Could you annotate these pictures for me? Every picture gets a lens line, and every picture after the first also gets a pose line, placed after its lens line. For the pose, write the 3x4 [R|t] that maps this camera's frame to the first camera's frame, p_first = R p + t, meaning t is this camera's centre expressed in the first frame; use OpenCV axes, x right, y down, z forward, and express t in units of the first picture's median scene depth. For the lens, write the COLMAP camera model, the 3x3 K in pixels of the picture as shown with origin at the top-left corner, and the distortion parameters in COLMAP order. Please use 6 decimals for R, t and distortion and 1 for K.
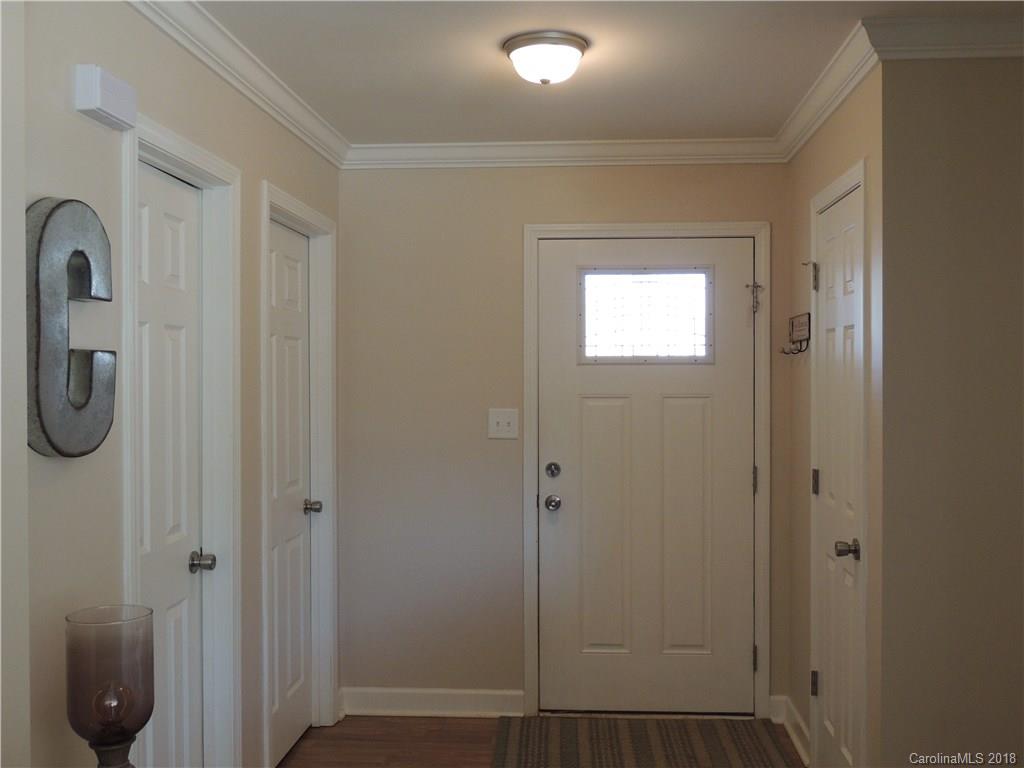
lens RADIAL K [[977.5, 0, 511.8], [0, 977.5, 382.2], [0, 0, 1]] dist [-0.016108, 0.000000]
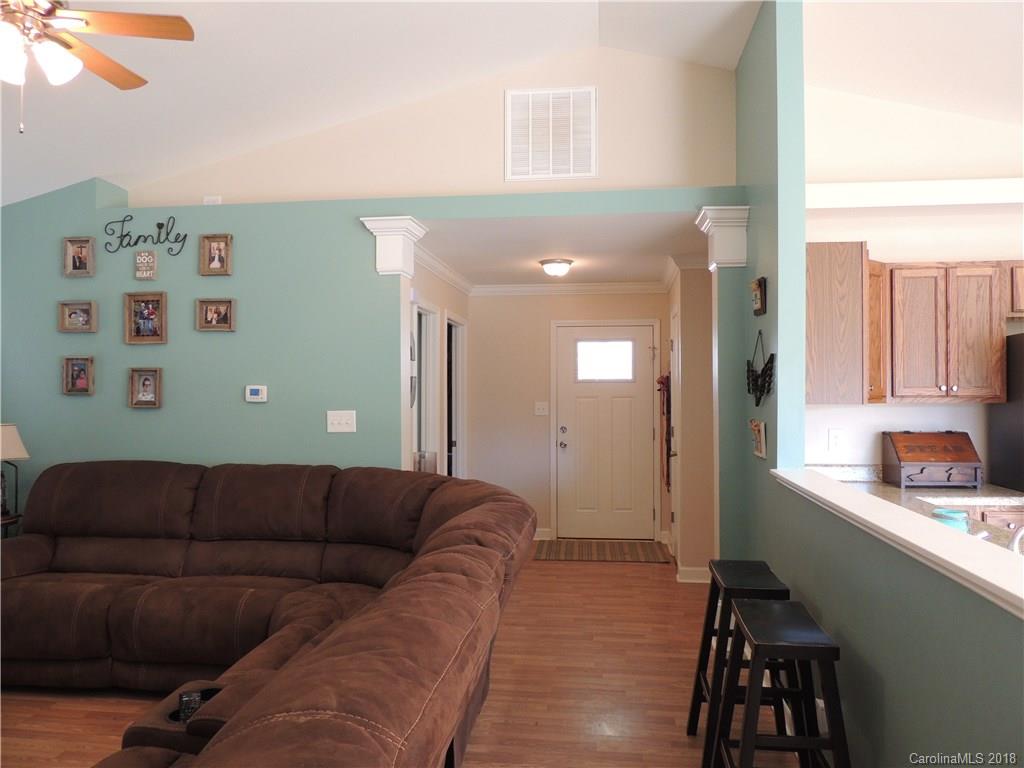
lens RADIAL K [[734.3, 0, 515.1], [0, 734.3, 385.1], [0, 0, 1]] dist [-0.016657, 0.003725]
pose [[0.998782, 0.001036, -0.049333, 0.014844], [-0.002047, 0.999789, -0.020452, 0.022551], [0.049301, 0.020529, 0.998573, -0.692104]]
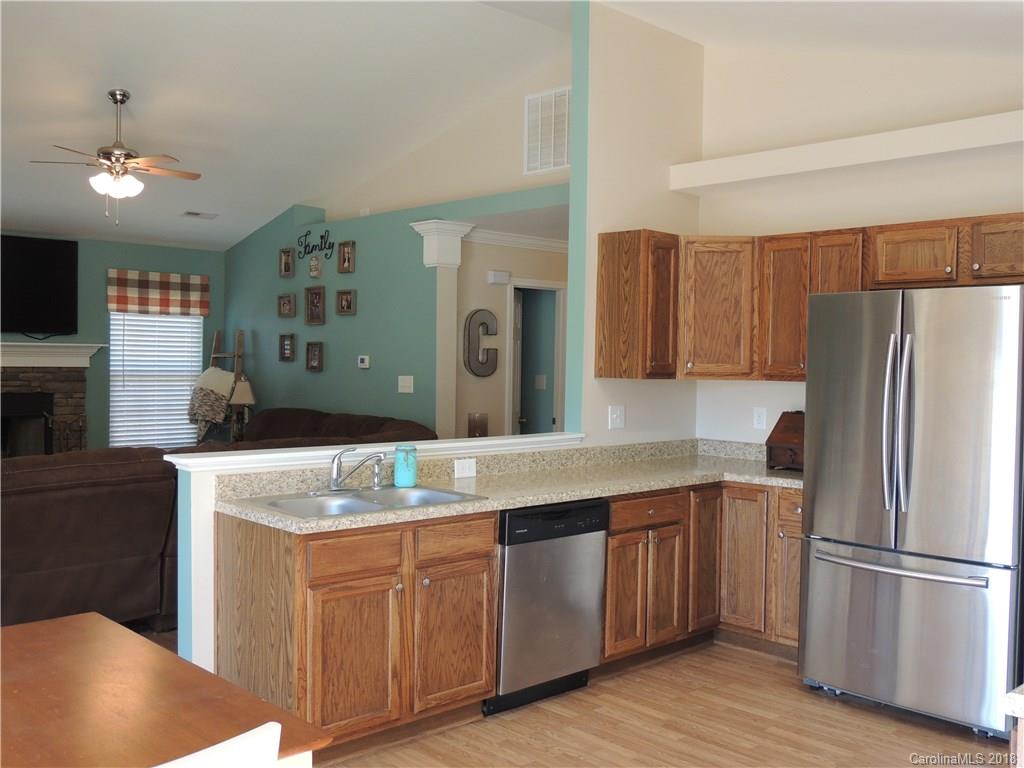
lens RADIAL K [[977.5, 0, 506.7], [0, 977.5, 384.6], [0, 0, 1]] dist [-0.016108, 0.000000]
pose [[0.742139, 0.030350, -0.669559, 1.451047], [-0.021979, 0.999539, 0.020946, 0.007418], [0.669886, -0.000829, 0.742464, -0.912549]]
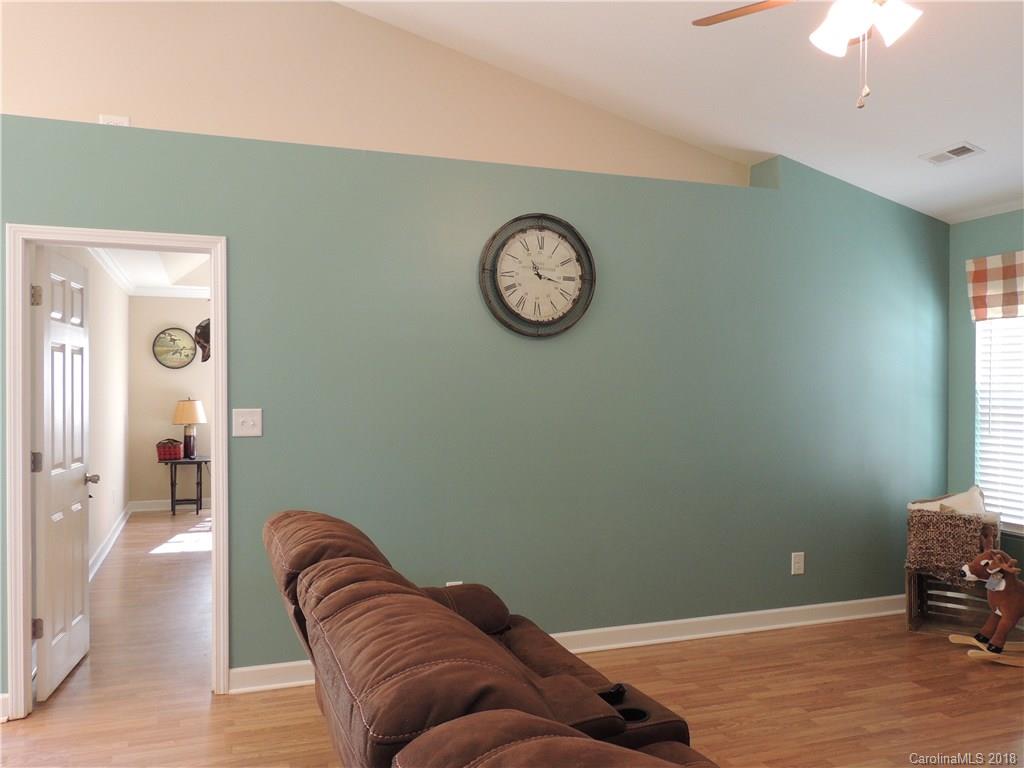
lens RADIAL K [[818.3, 0, 511.1], [0, 818.3, 384.9], [0, 0, 1]] dist [-0.018471, 0.005036]
pose [[-0.912236, -0.009610, -0.409553, 0.150207], [-0.010766, 0.999942, 0.000517, 0.015090], [0.409524, 0.004881, -0.912286, 1.623273]]
